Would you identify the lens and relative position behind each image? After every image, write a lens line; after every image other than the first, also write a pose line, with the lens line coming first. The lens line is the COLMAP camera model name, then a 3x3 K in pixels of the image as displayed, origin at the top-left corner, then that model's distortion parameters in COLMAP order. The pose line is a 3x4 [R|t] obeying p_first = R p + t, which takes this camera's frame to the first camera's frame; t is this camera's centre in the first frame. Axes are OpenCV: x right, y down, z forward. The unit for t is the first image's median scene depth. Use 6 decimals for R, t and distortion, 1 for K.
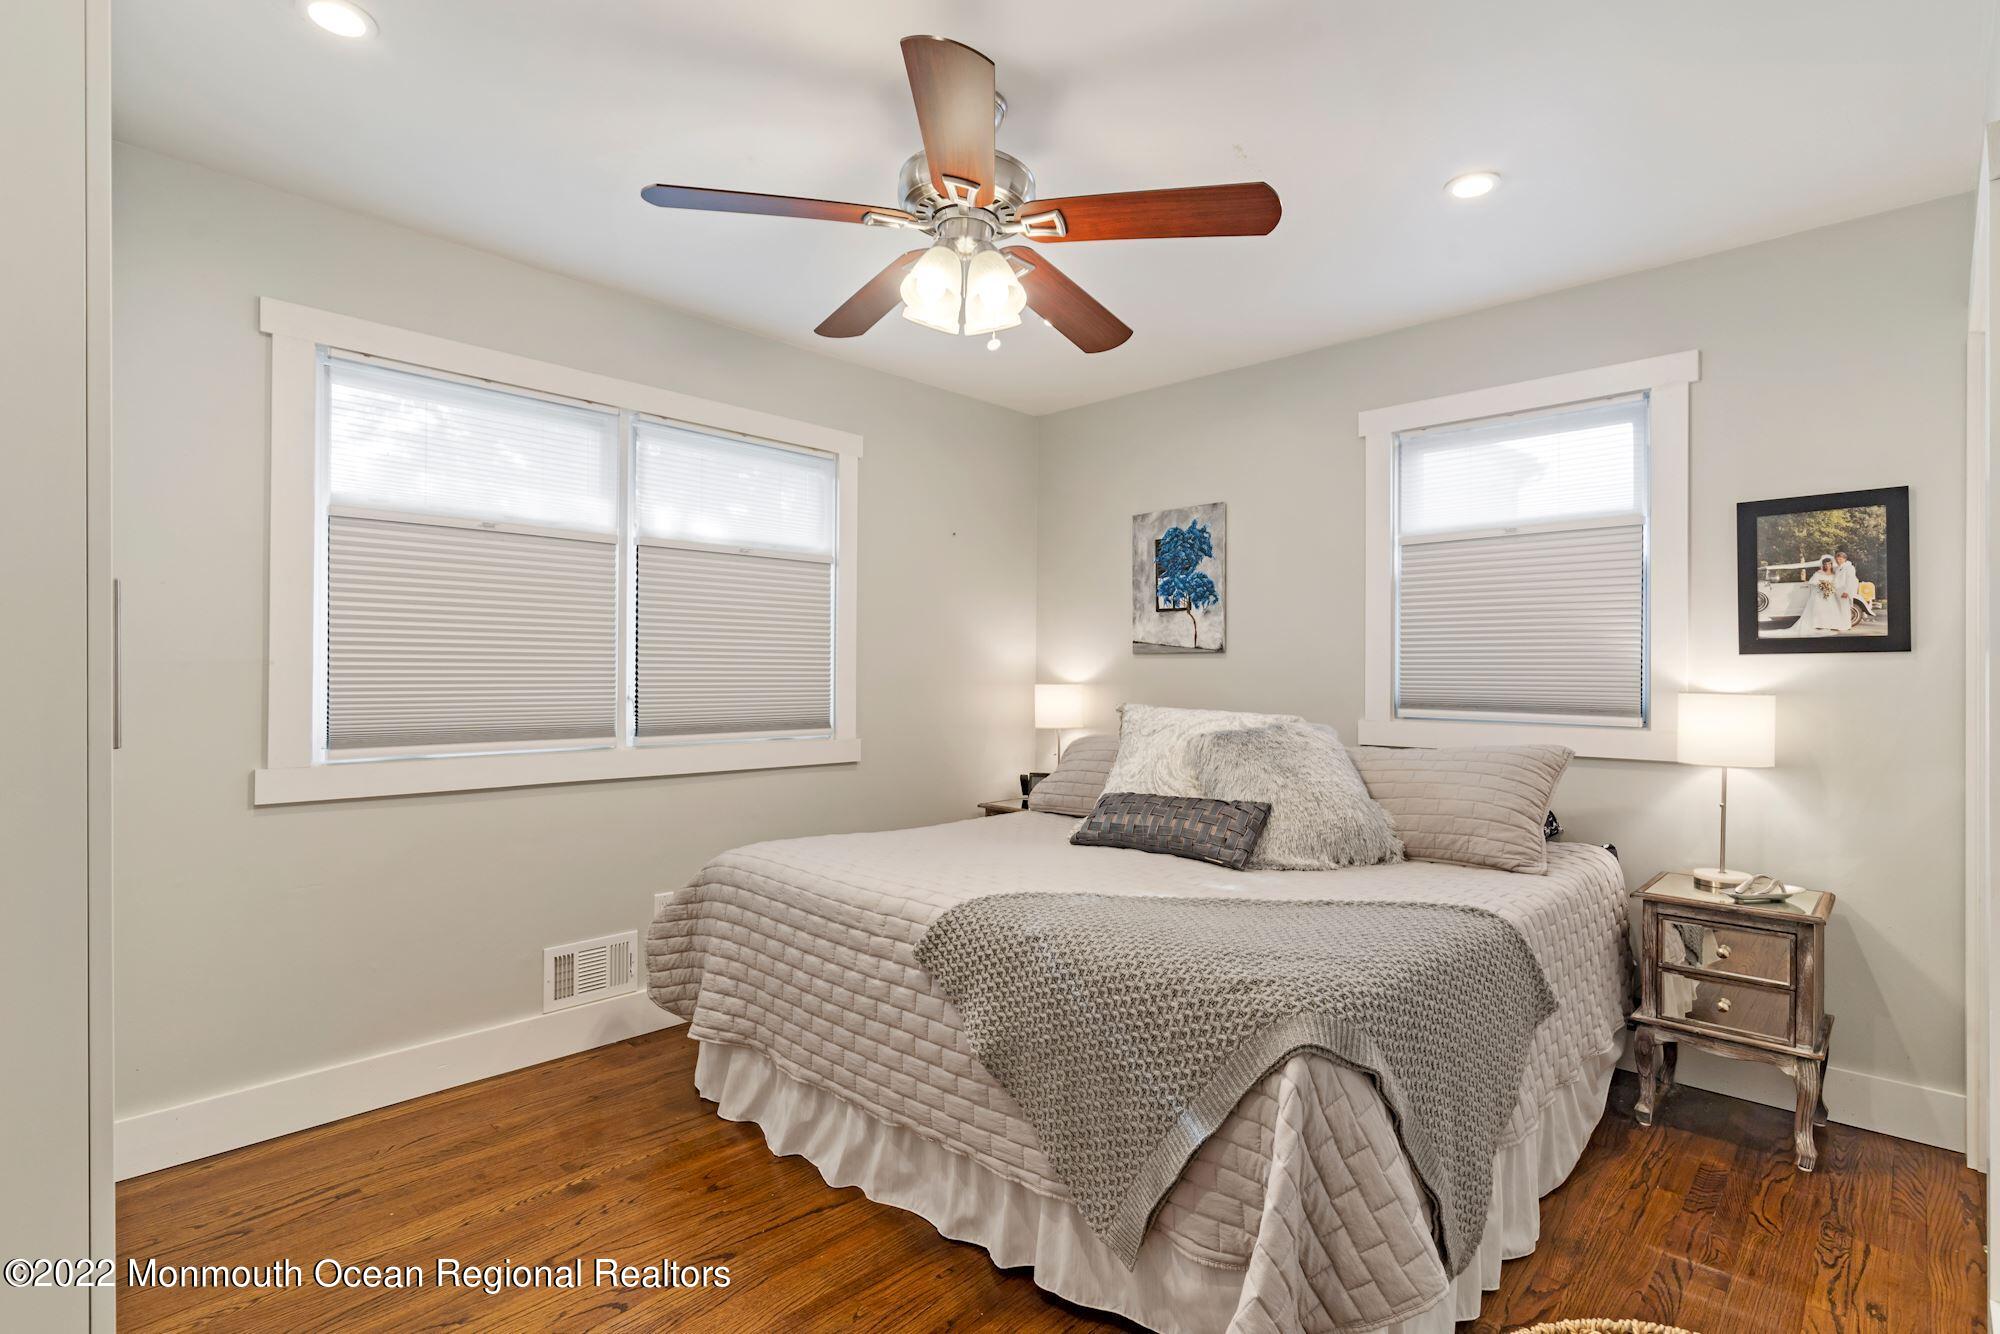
lens RADIAL K [[957.5, 0, 987.8], [0, 957.5, 640.8], [0, 0, 1]] dist [0.000159, -0.000023]
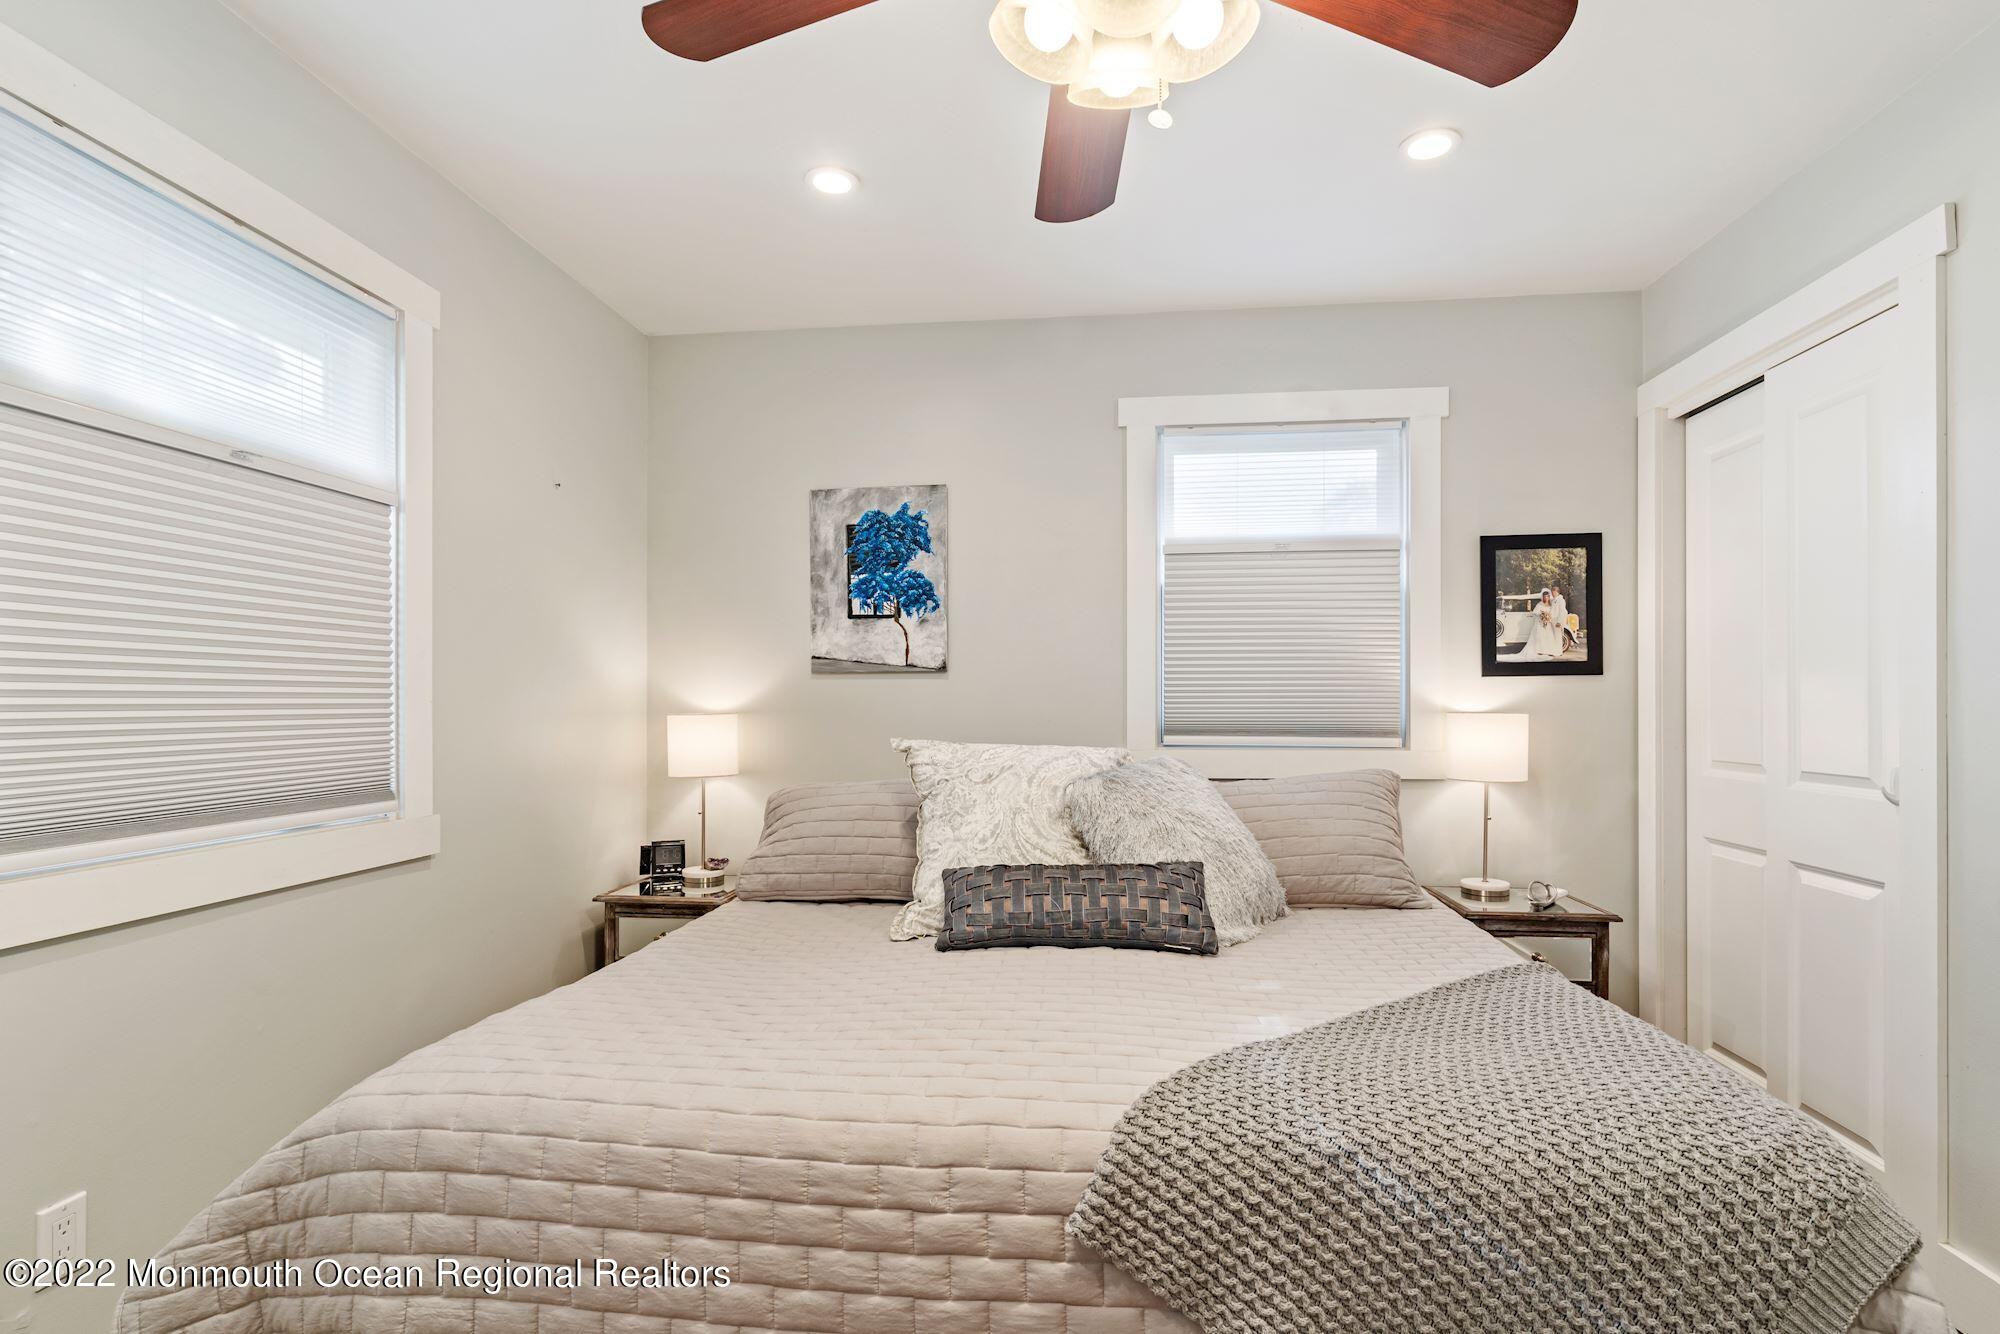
lens RADIAL K [[992.6, 0, 995.4], [0, 992.6, 683.5], [0, 0, 1]] dist [-0.000517, -0.000081]
pose [[0.792257, 0.003103, 0.610179, -0.277644], [-0.014175, 0.999811, 0.013321, 0.012460], [-0.610023, -0.019203, 0.792151, 0.379804]]
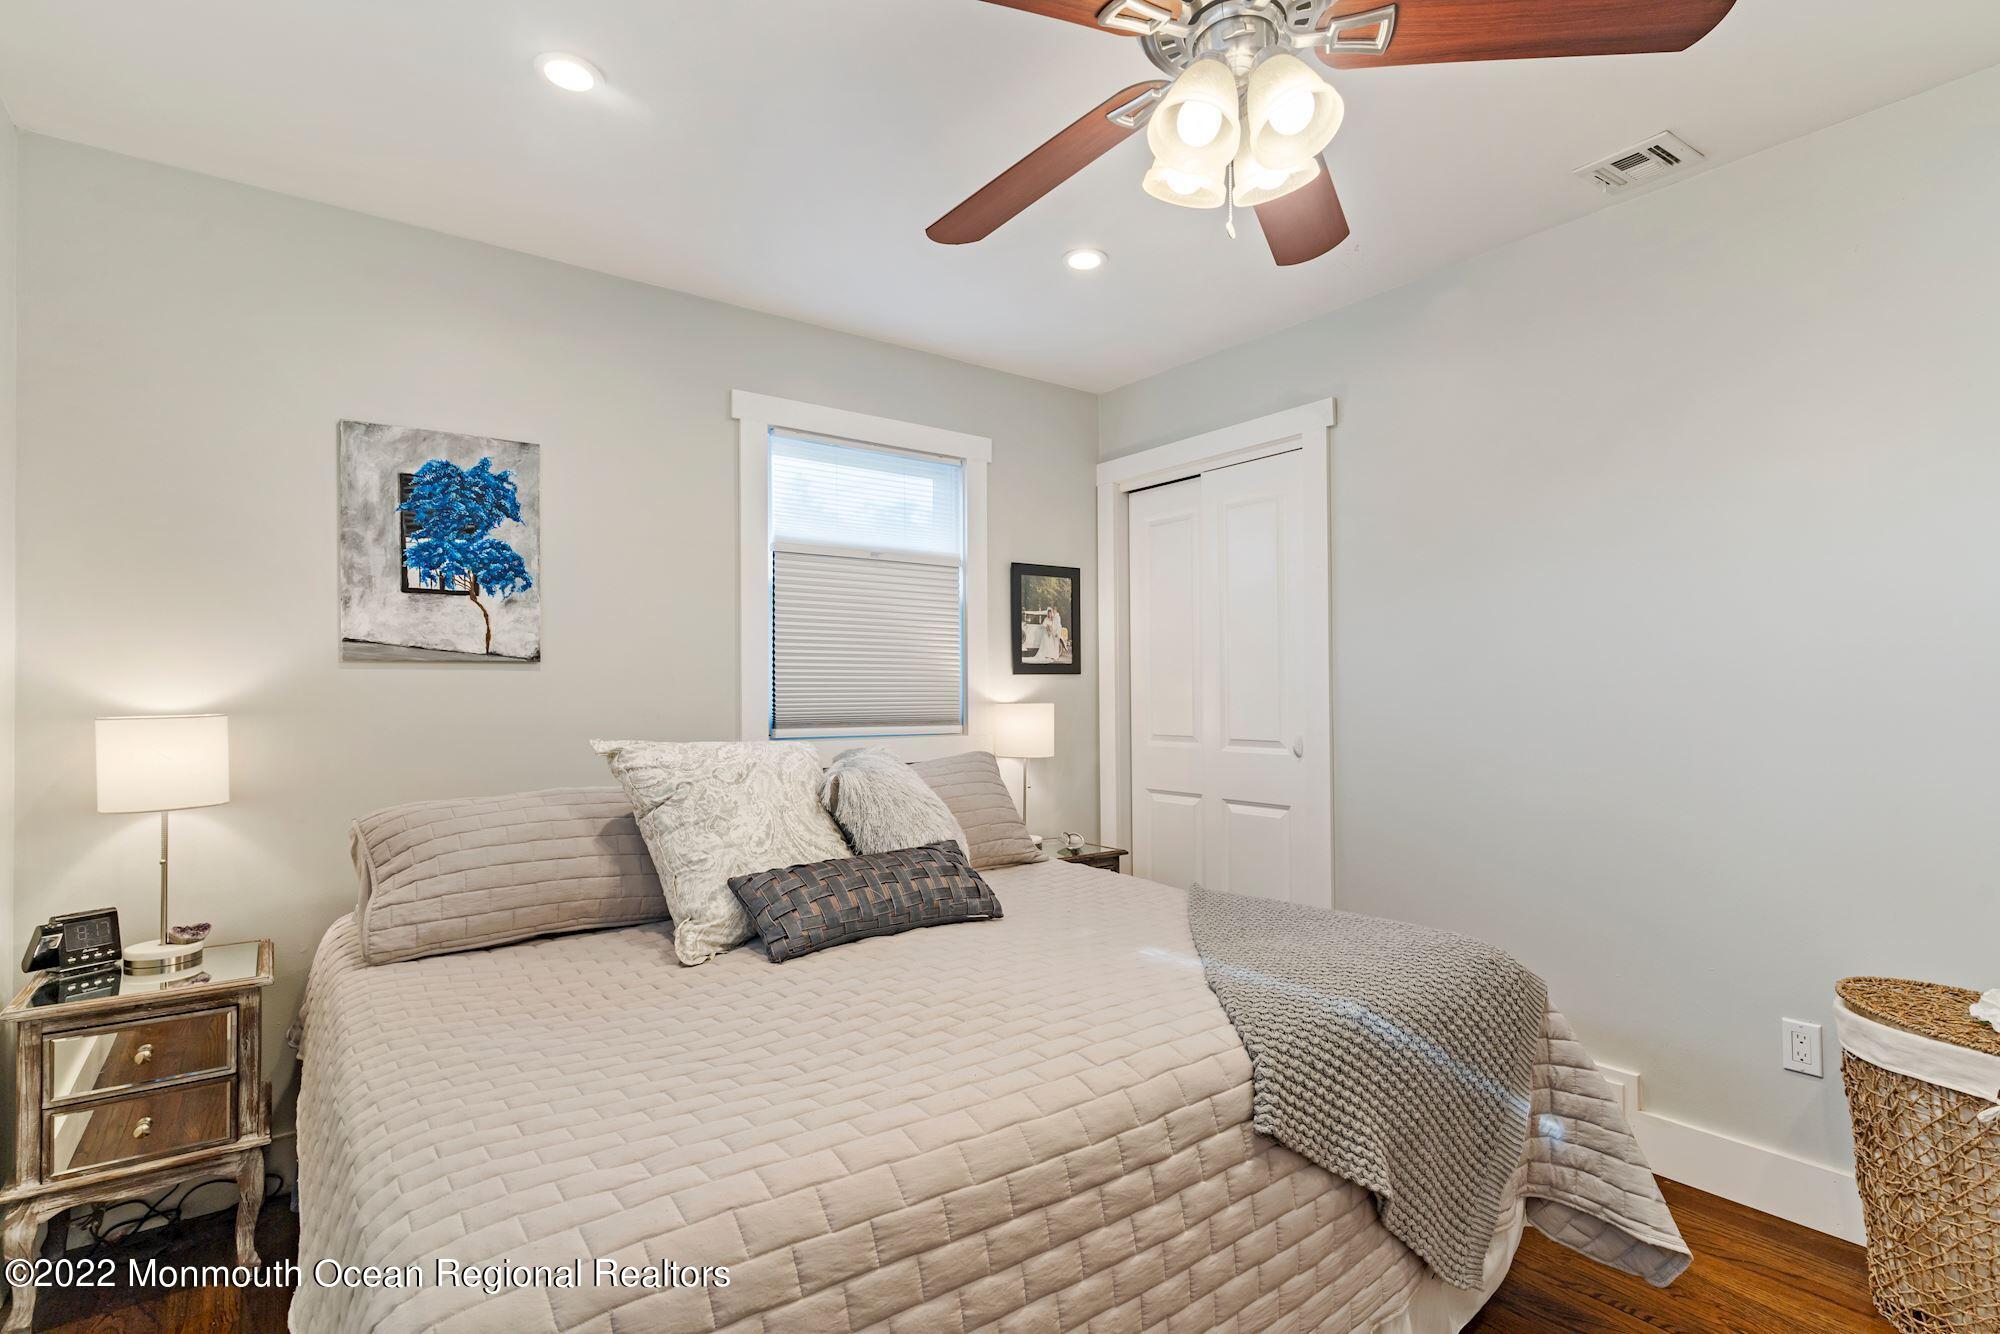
lens RADIAL K [[959.3, 0, 1000.0], [0, 959.3, 667.0], [0, 0, 1]] dist [0.003789, -0.000383]
pose [[0.156899, 0.018883, 0.987434, -0.465518], [-0.027229, 0.999520, -0.014788, 0.020238], [-0.987239, -0.024566, 0.157338, 0.680471]]
